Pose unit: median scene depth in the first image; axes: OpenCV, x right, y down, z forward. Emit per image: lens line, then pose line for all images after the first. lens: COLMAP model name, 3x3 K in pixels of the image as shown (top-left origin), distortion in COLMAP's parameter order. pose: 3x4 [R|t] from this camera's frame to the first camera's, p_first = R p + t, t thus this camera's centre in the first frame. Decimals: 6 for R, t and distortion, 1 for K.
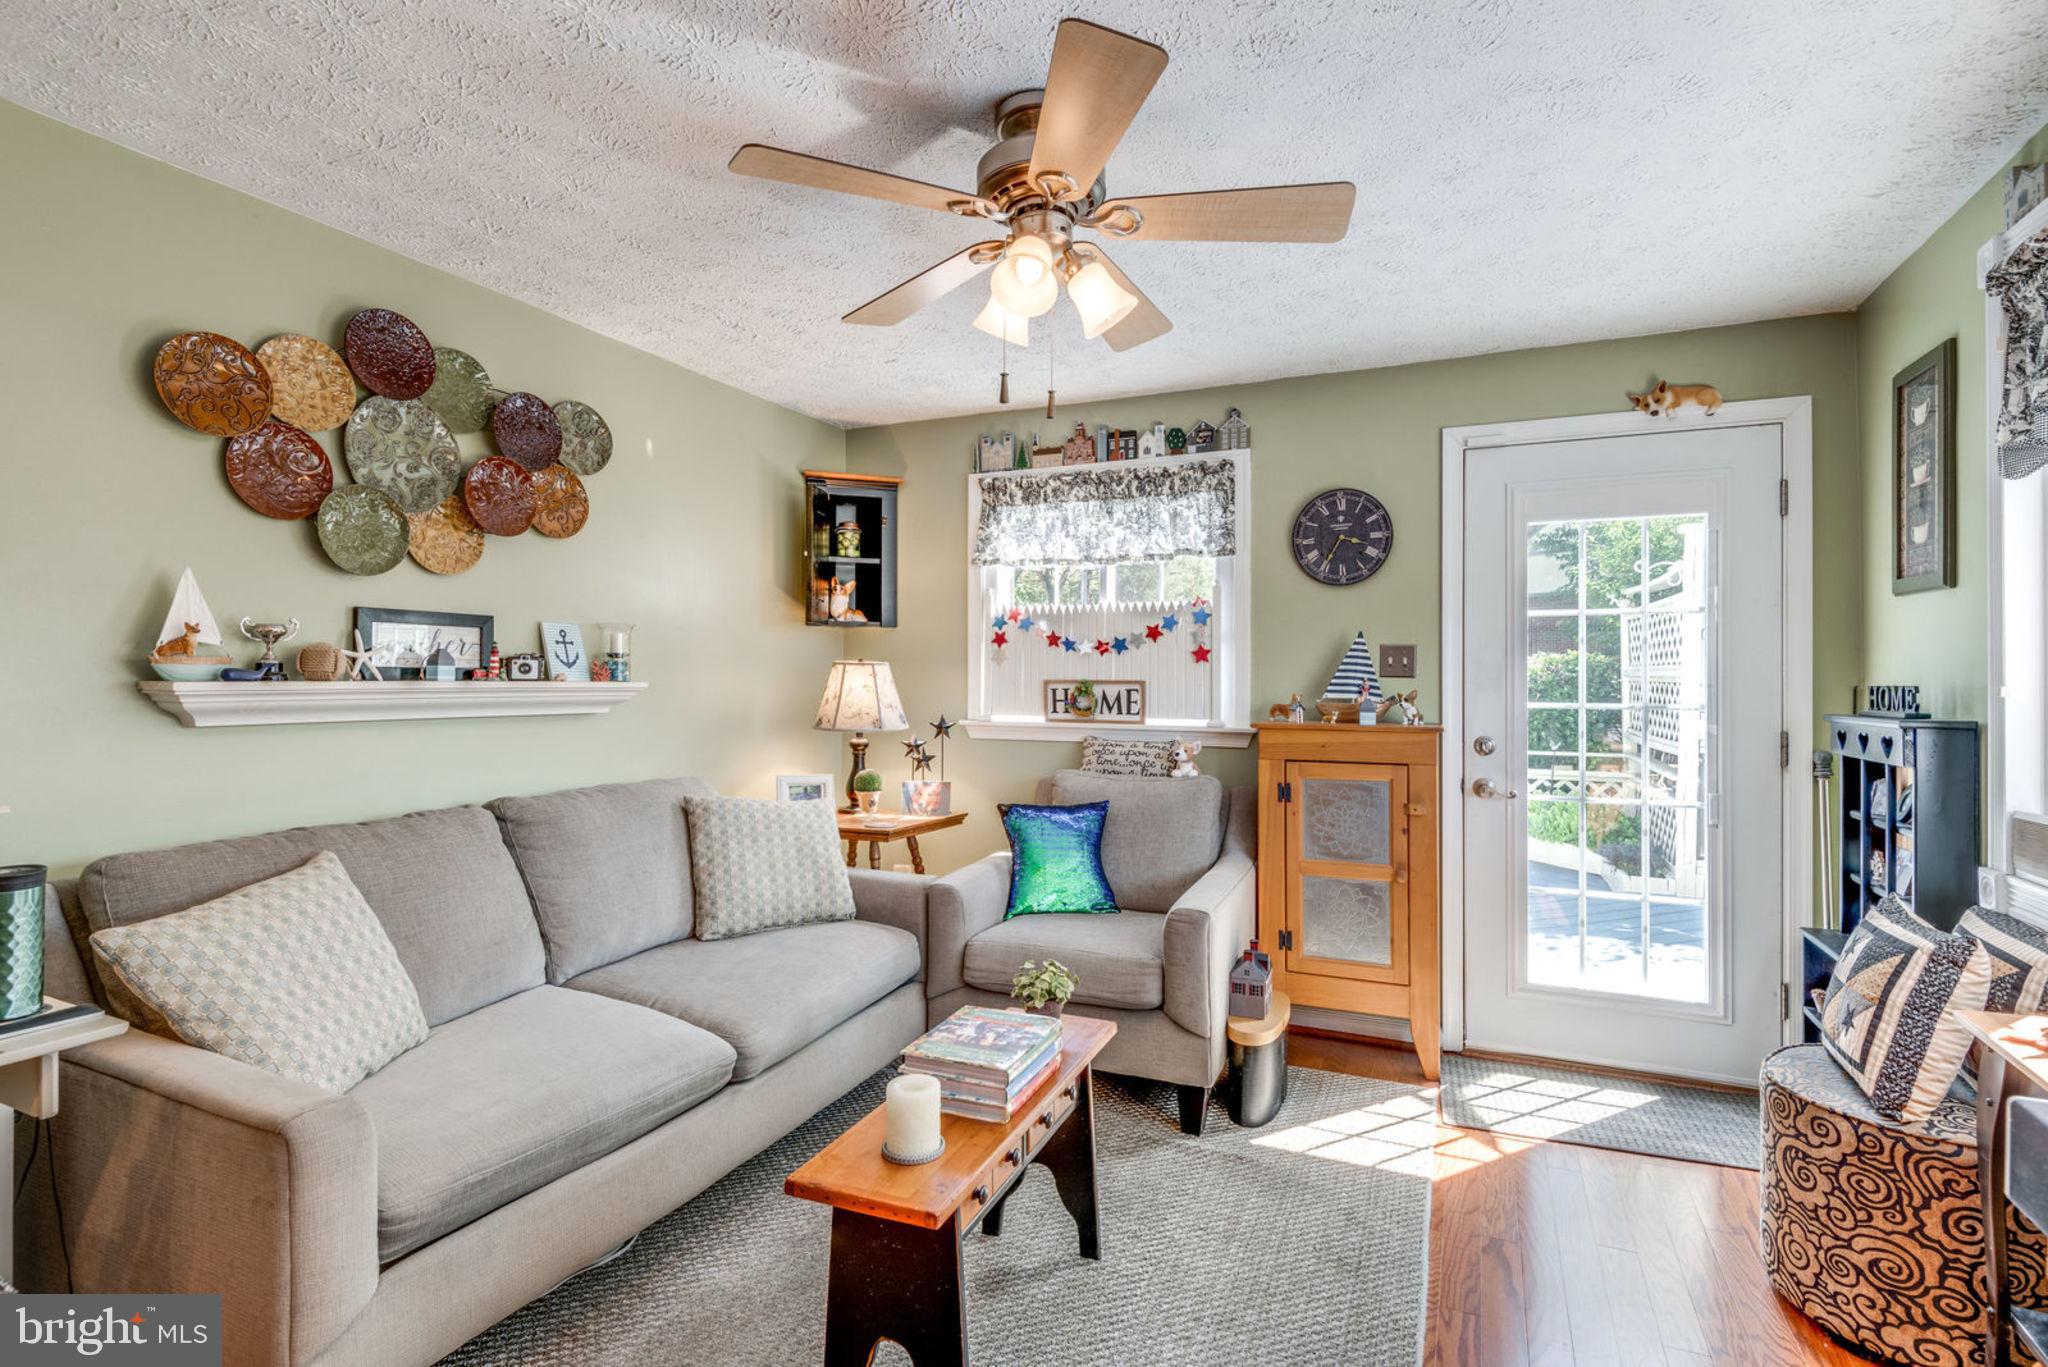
lens RADIAL K [[988.1, 0, 1024.6], [0, 988.1, 670.8], [0, 0, 1]] dist [0.034237, -0.022493]
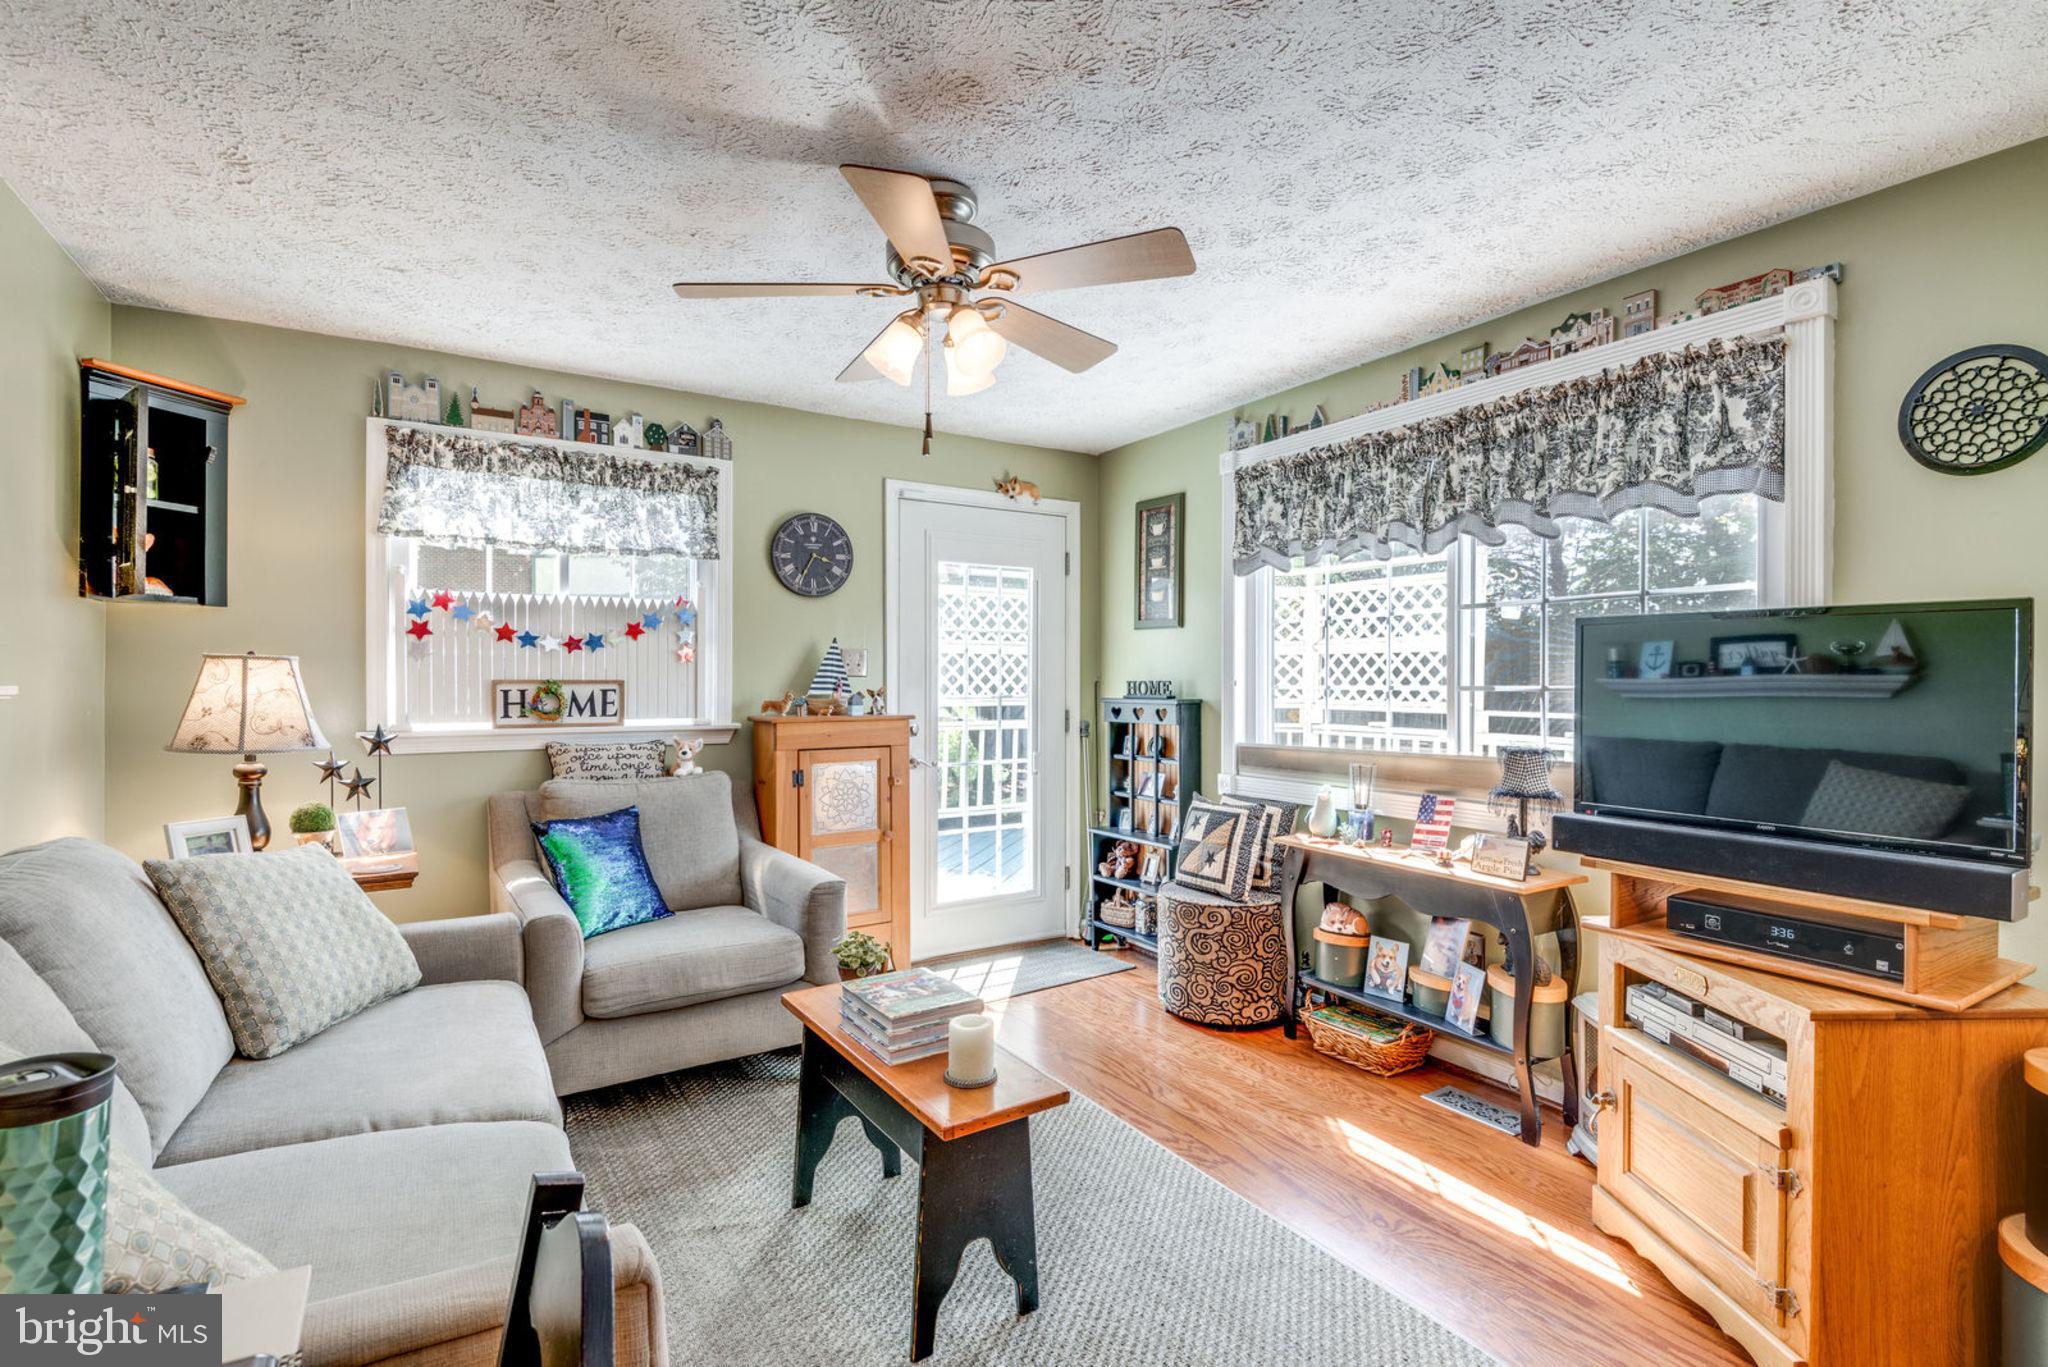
lens RADIAL K [[982.1, 0, 1061.6], [0, 982.1, 682.3], [0, 0, 1]] dist [0.043796, -0.035668]
pose [[0.542240, -0.005409, 0.840206, -0.458236], [-0.004069, 0.999951, 0.009064, 0.001579], [-0.840214, -0.008334, 0.542191, 0.124978]]
